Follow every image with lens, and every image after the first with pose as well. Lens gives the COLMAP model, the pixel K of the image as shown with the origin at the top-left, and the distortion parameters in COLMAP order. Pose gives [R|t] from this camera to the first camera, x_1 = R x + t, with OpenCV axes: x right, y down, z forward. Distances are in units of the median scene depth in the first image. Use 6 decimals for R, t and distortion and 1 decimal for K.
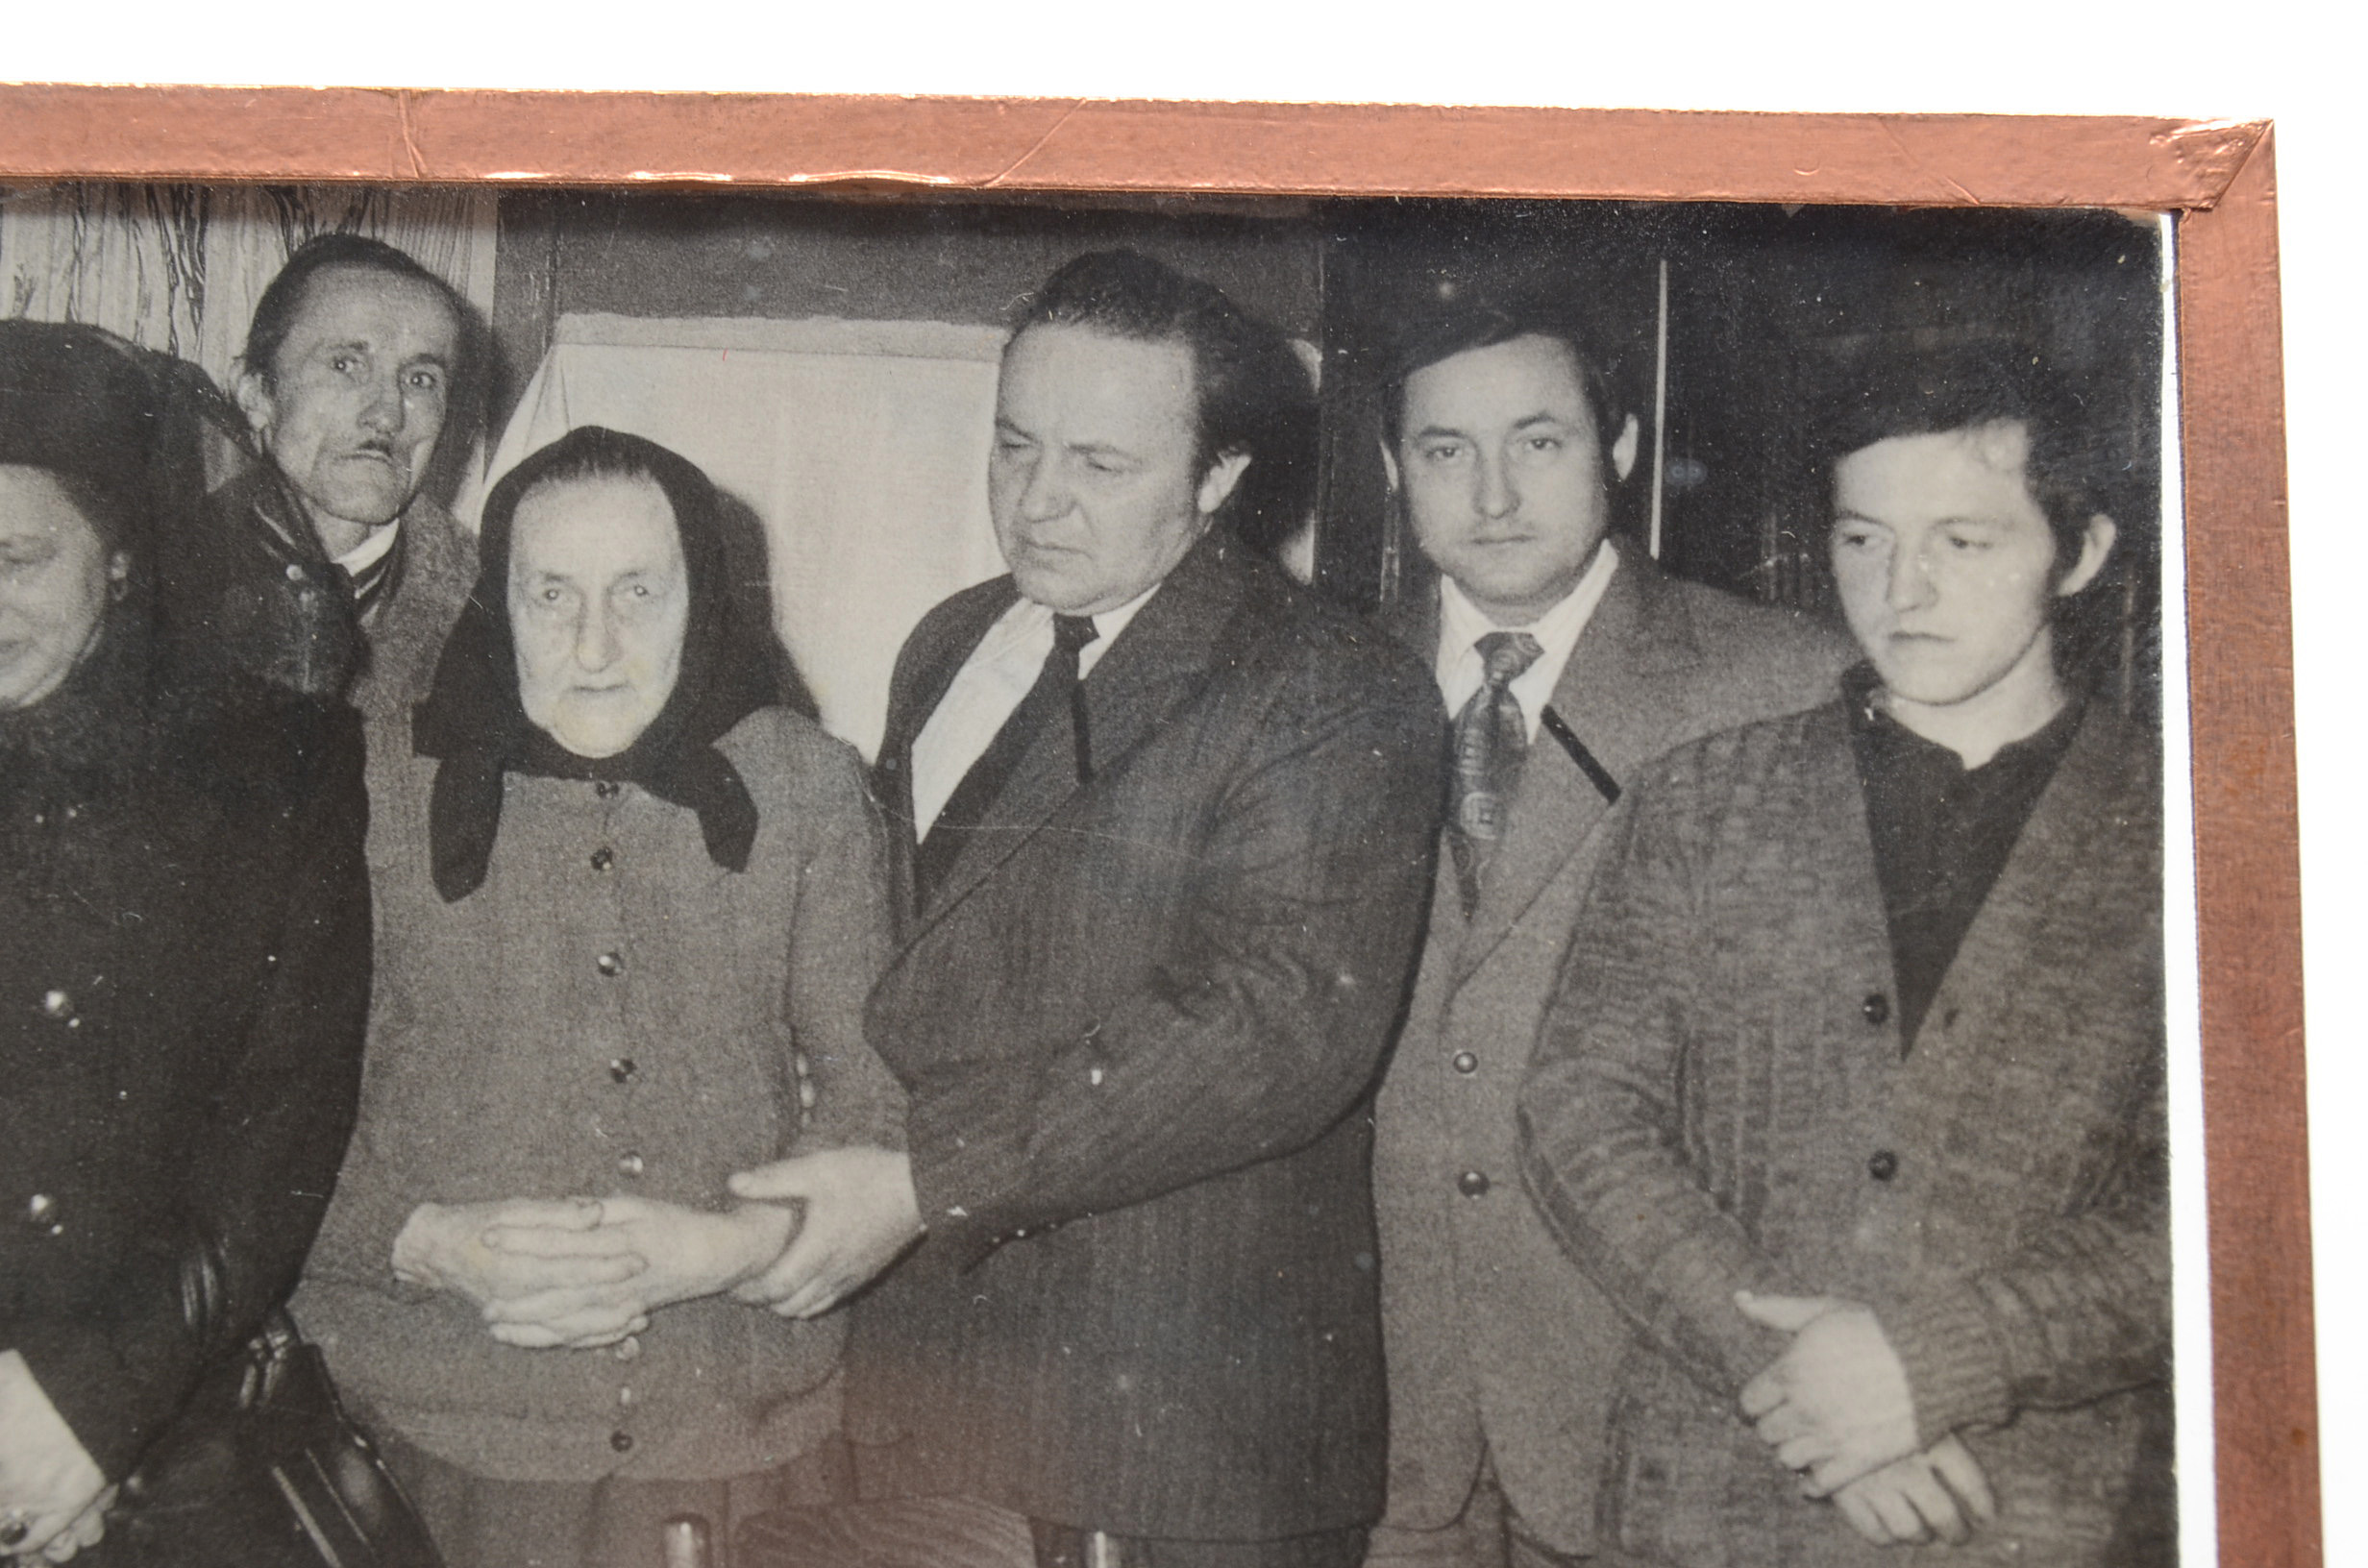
lens RADIAL K [[5201.4, 0, 1178.9], [0, 5201.4, 761.8], [0, 0, 1]] dist [-0.044261, 0.000000]
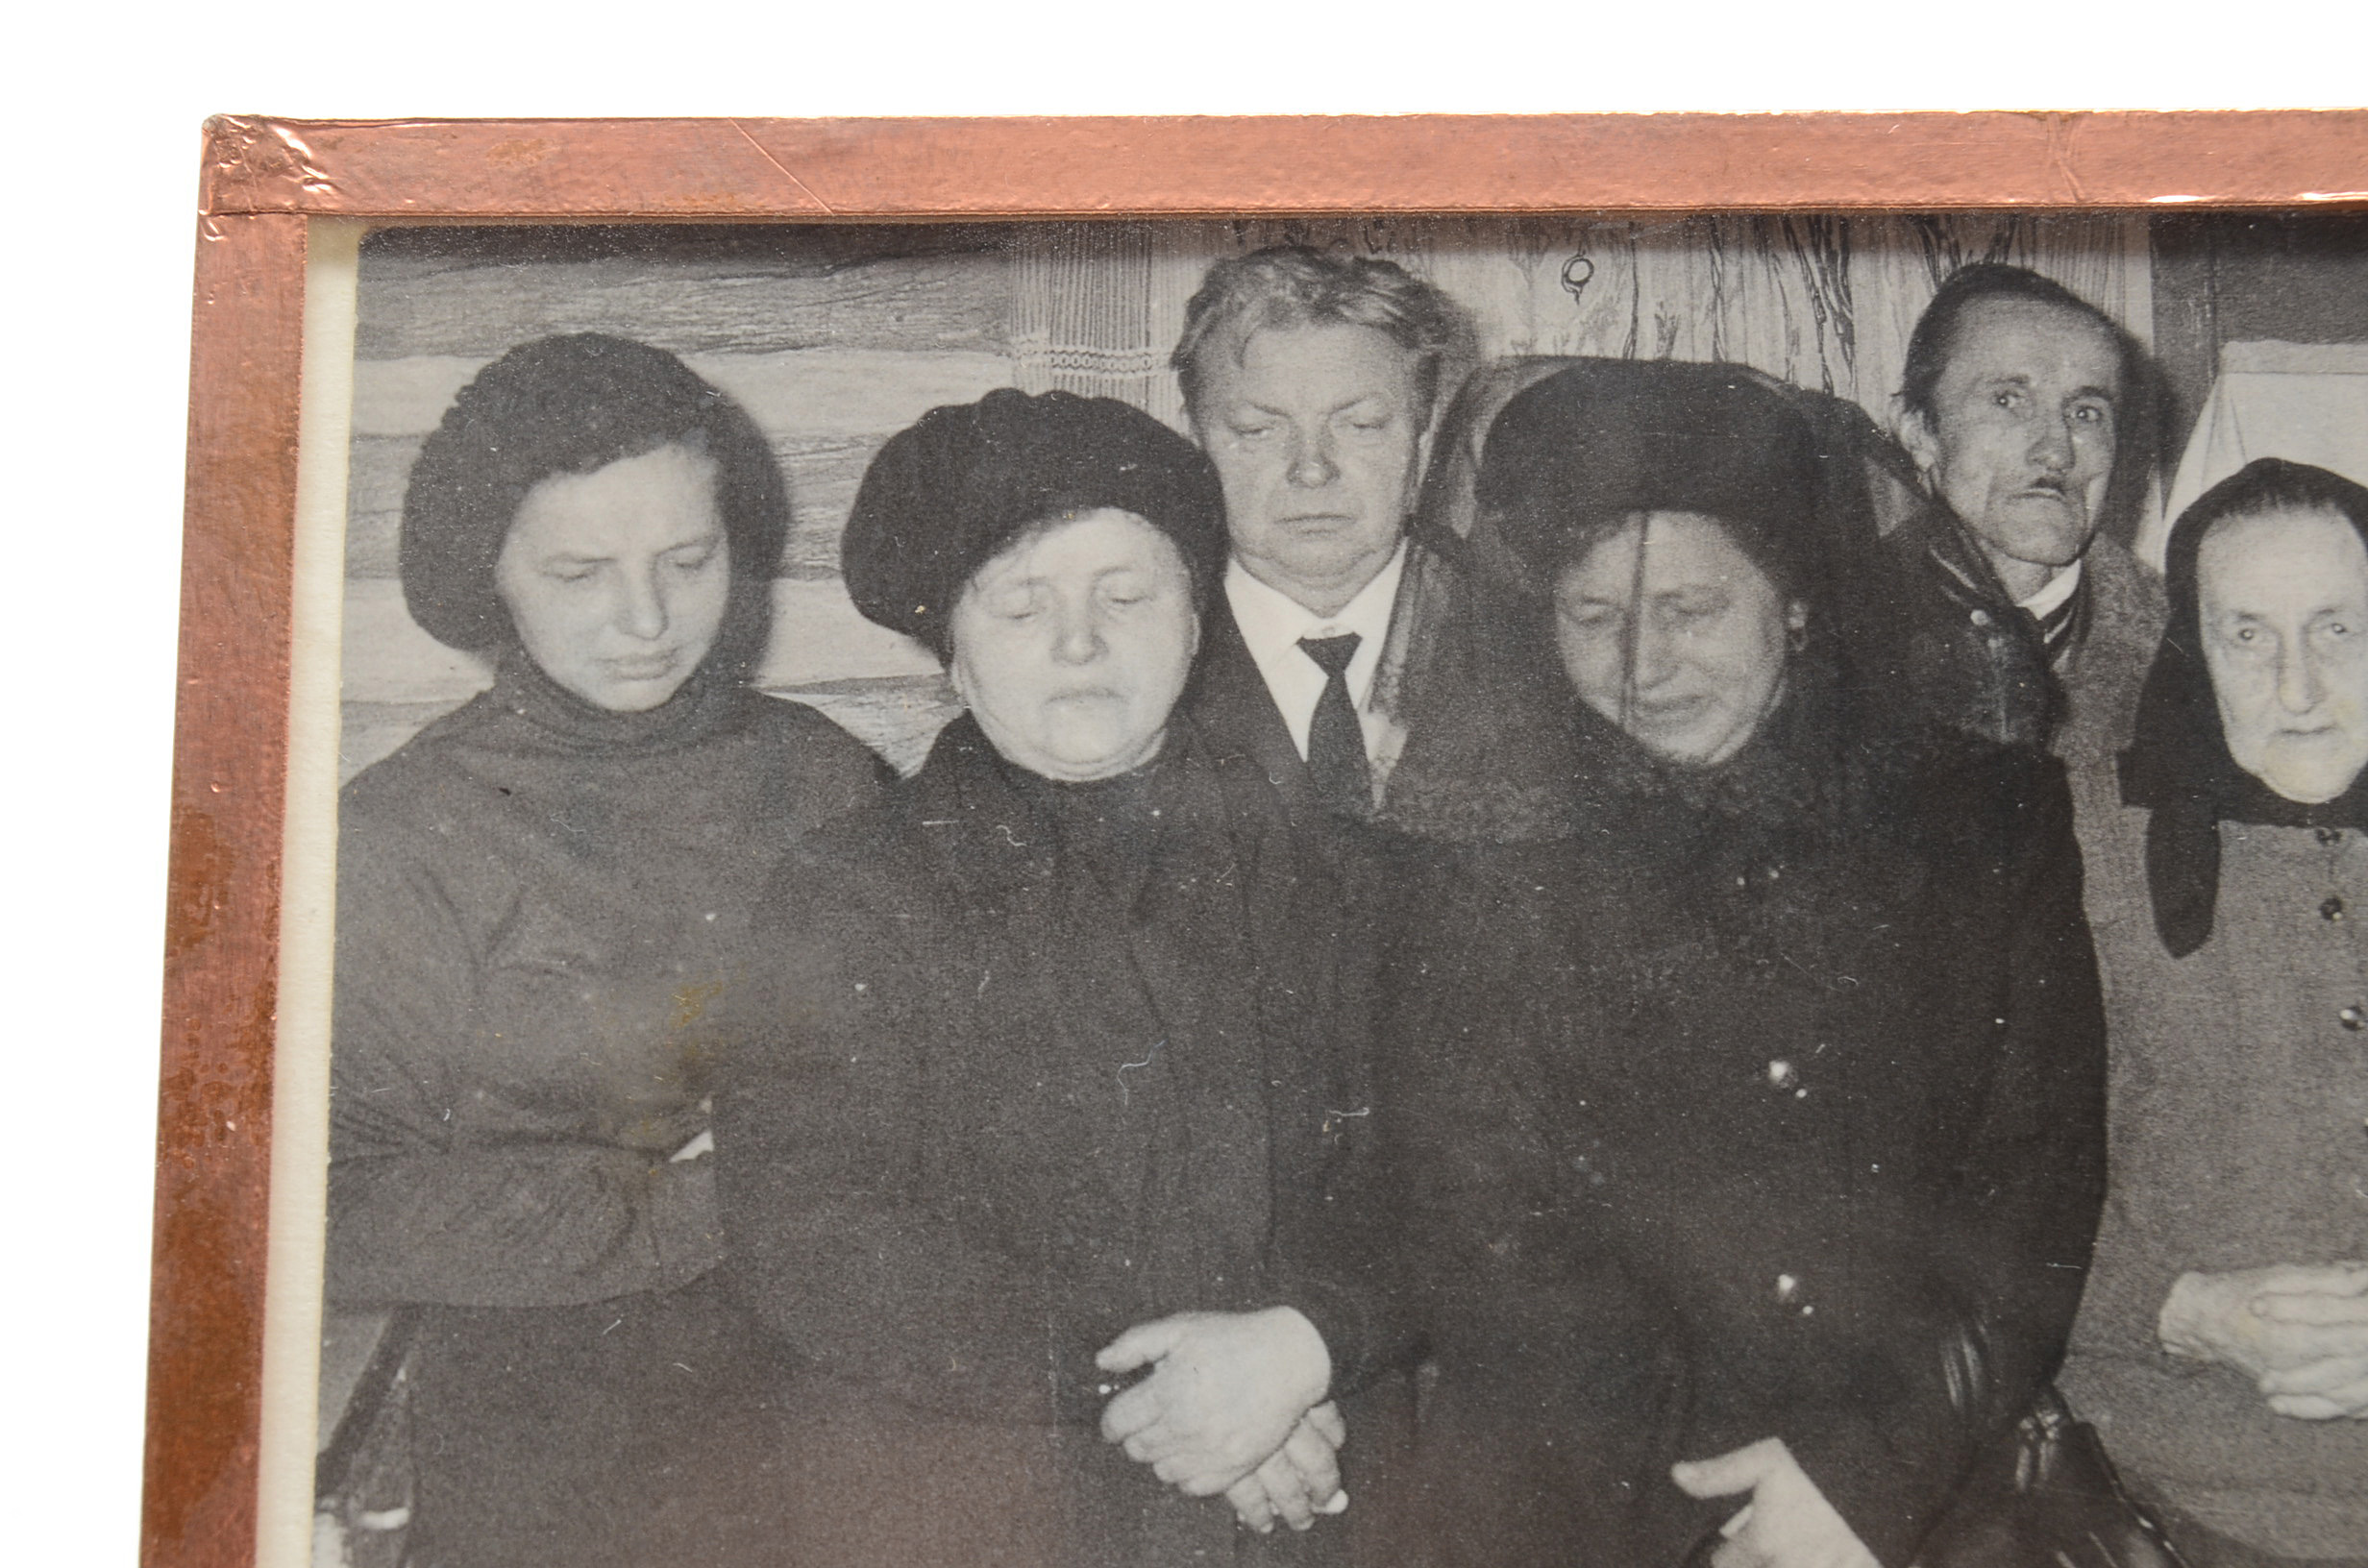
lens RADIAL K [[5201.4, 0, 1173.8], [0, 5201.4, 797.4], [0, 0, 1]] dist [-0.044261, 0.000000]
pose [[0.999702, -0.023760, 0.005590, -0.328049], [0.023743, 0.999713, 0.003075, -0.009818], [-0.005661, -0.002941, 0.999980, 0.042113]]
